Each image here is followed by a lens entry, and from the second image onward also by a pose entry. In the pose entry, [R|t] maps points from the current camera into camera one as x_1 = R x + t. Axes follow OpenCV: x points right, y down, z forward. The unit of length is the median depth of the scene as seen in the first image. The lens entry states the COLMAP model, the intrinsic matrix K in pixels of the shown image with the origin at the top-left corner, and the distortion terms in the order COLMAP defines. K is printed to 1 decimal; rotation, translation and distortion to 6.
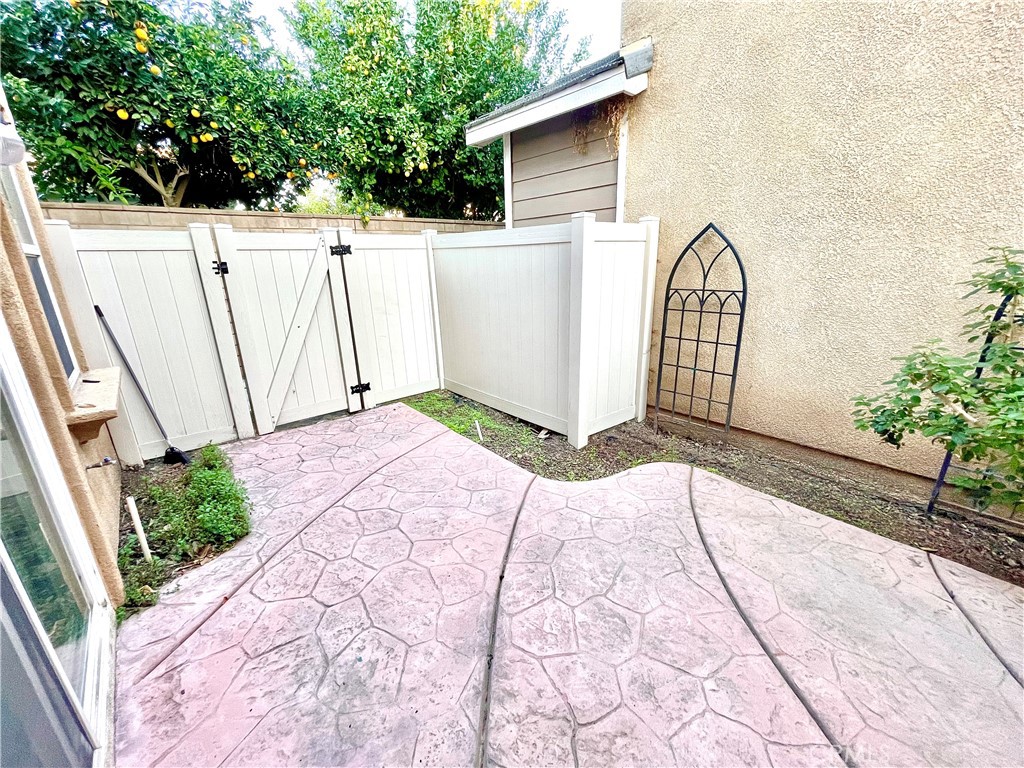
lens RADIAL K [[411.4, 0, 511.5], [0, 411.4, 383.5], [0, 0, 1]] dist [0.001176, 0.000616]
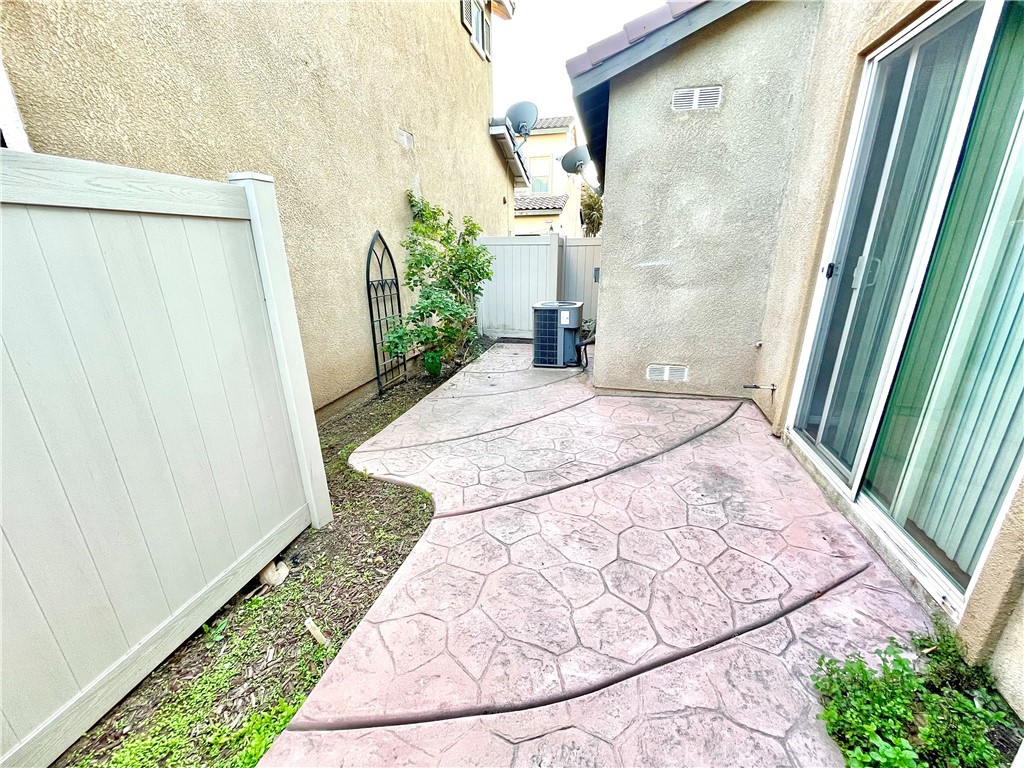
lens RADIAL K [[411.4, 0, 511.1], [0, 411.4, 381.8], [0, 0, 1]] dist [0.001176, 0.000616]
pose [[-0.560221, -0.231419, 0.795360, -0.831671], [0.270518, 0.856422, 0.439728, -0.437510], [-0.782926, 0.461504, -0.417183, 1.523049]]
